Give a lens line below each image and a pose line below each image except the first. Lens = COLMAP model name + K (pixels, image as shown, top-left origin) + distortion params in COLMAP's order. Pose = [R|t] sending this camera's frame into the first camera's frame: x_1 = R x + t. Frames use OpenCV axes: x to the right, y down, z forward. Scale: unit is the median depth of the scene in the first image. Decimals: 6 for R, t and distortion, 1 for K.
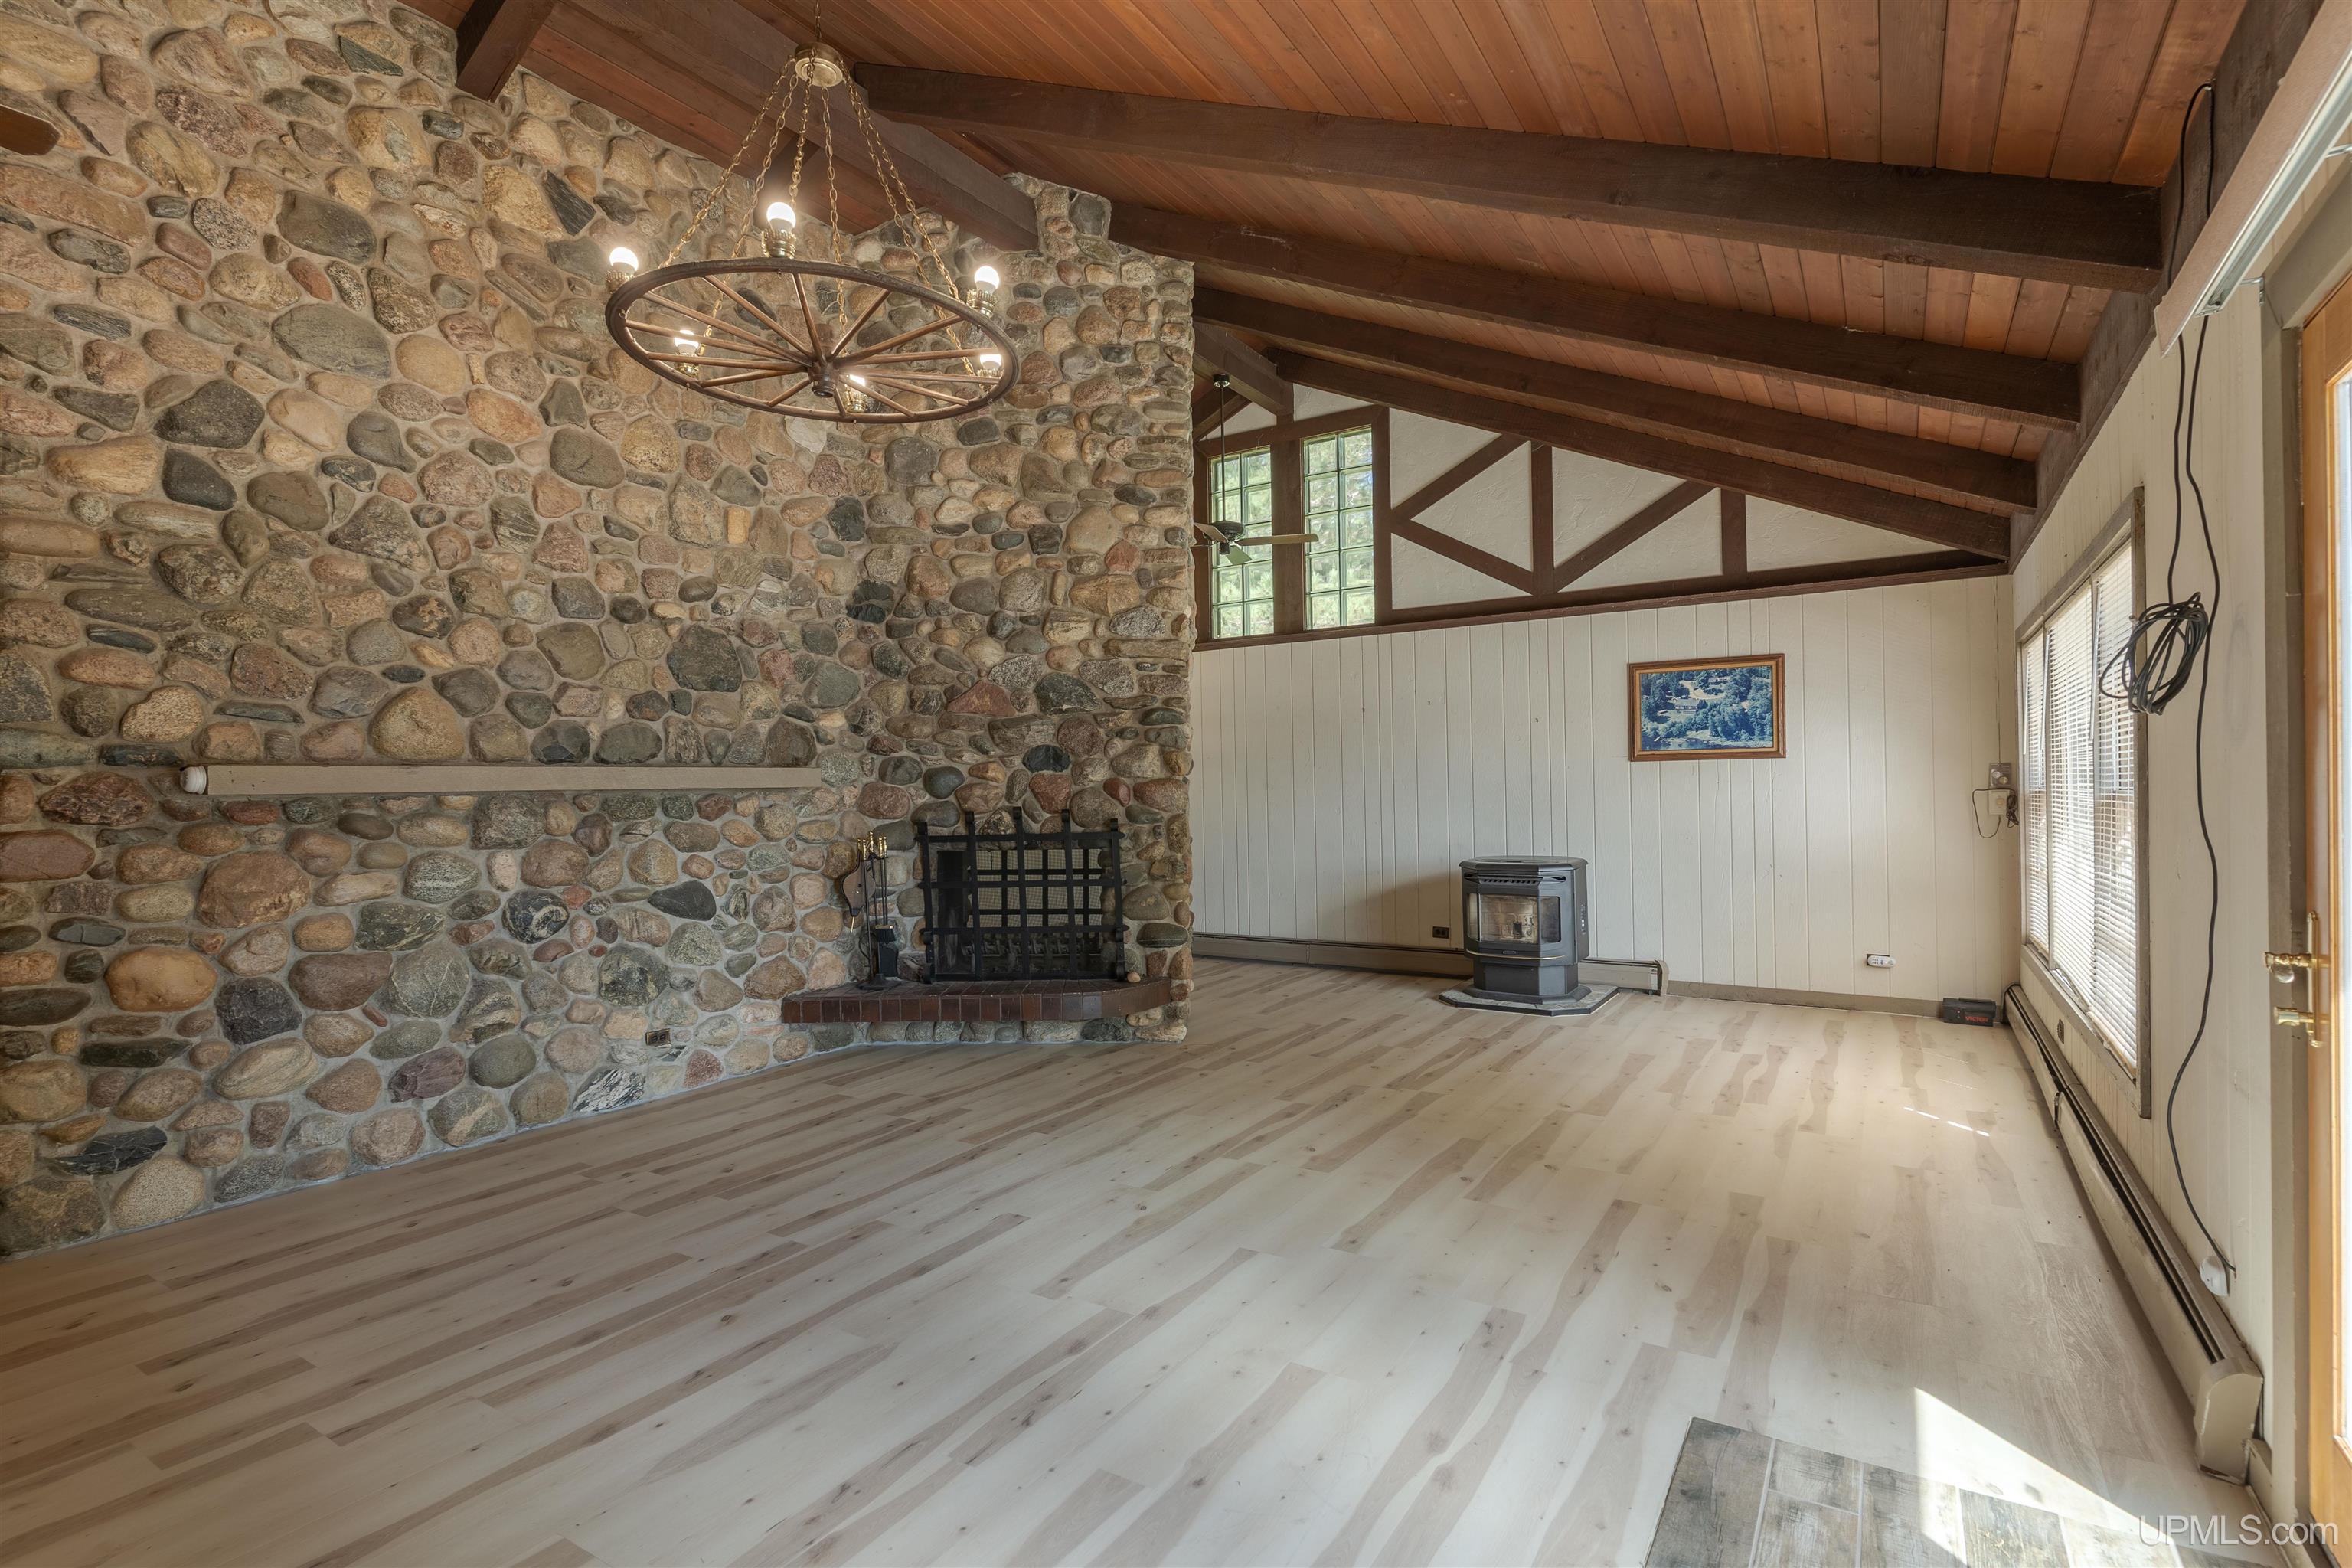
lens RADIAL K [[1123.8, 0, 1179.1], [0, 1123.8, 782.3], [0, 0, 1]] dist [0.000488, -0.000082]
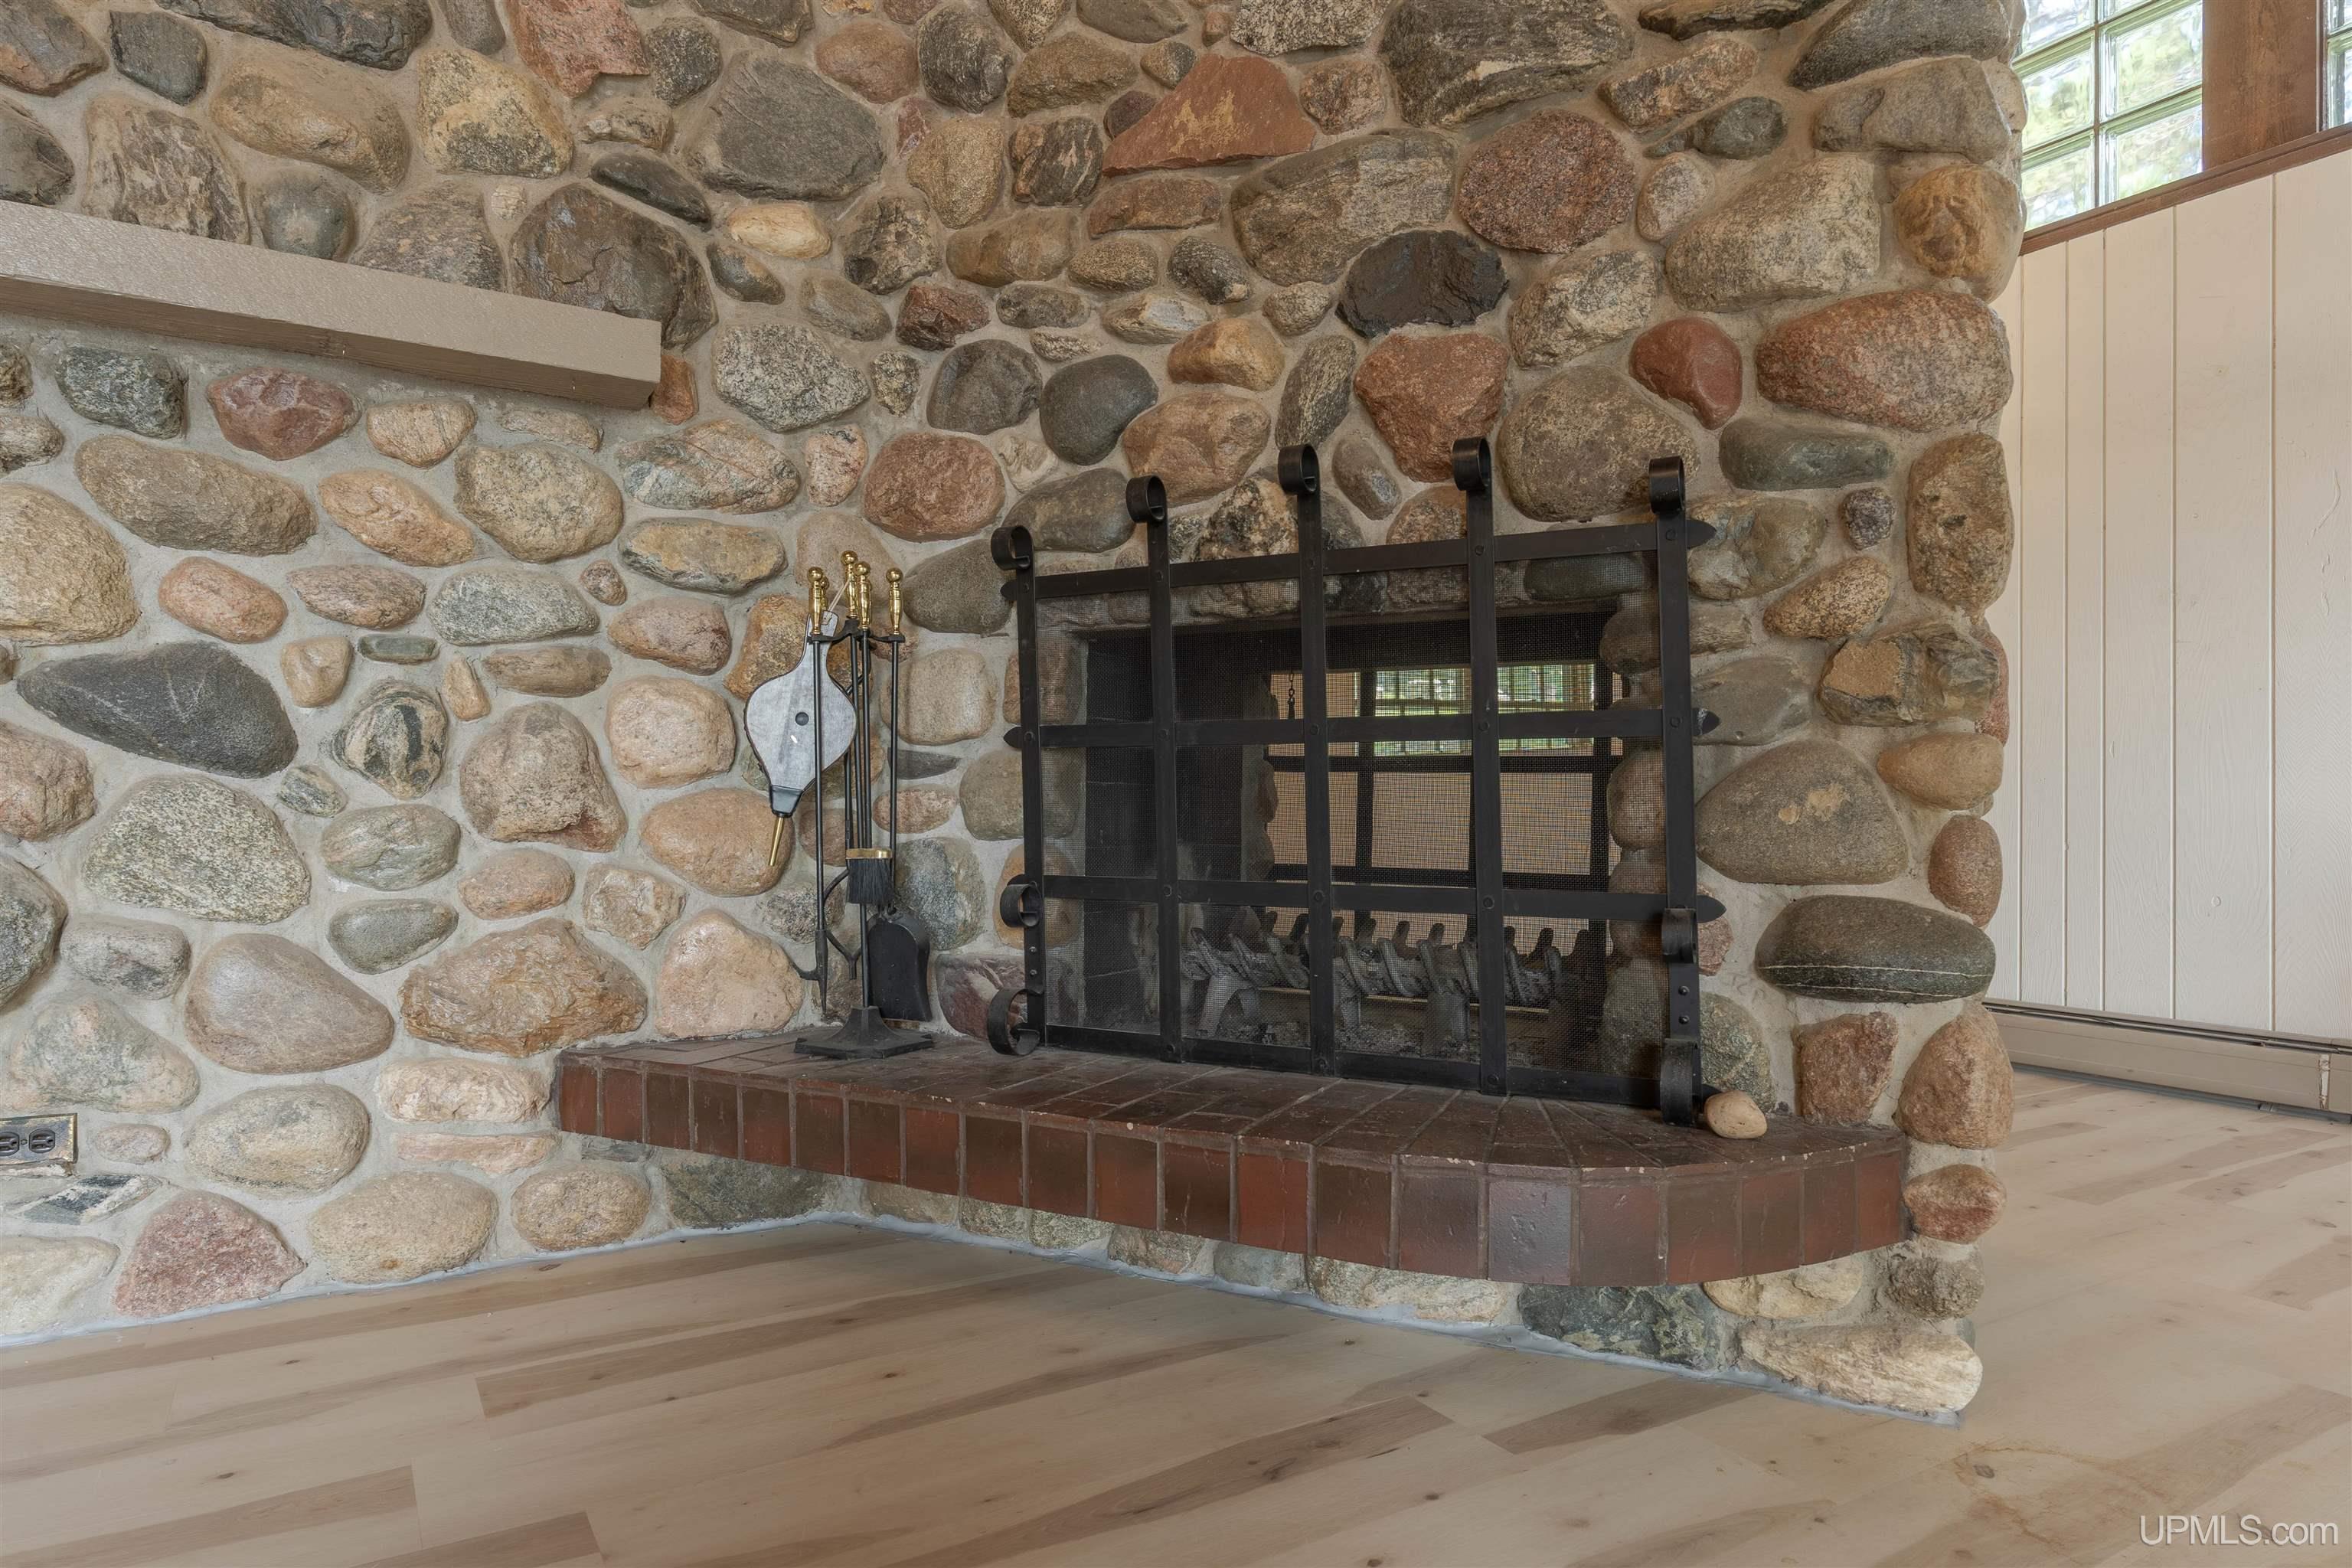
lens RADIAL K [[1403.7, 0, 1170.0], [0, 1403.7, 793.8], [0, 0, 1]] dist [-0.005808, -0.001032]
pose [[0.897644, 0.019796, -0.440277, -0.018692], [-0.023047, 0.999732, -0.002037, 0.107192], [0.440119, 0.011975, 0.897860, 0.669595]]
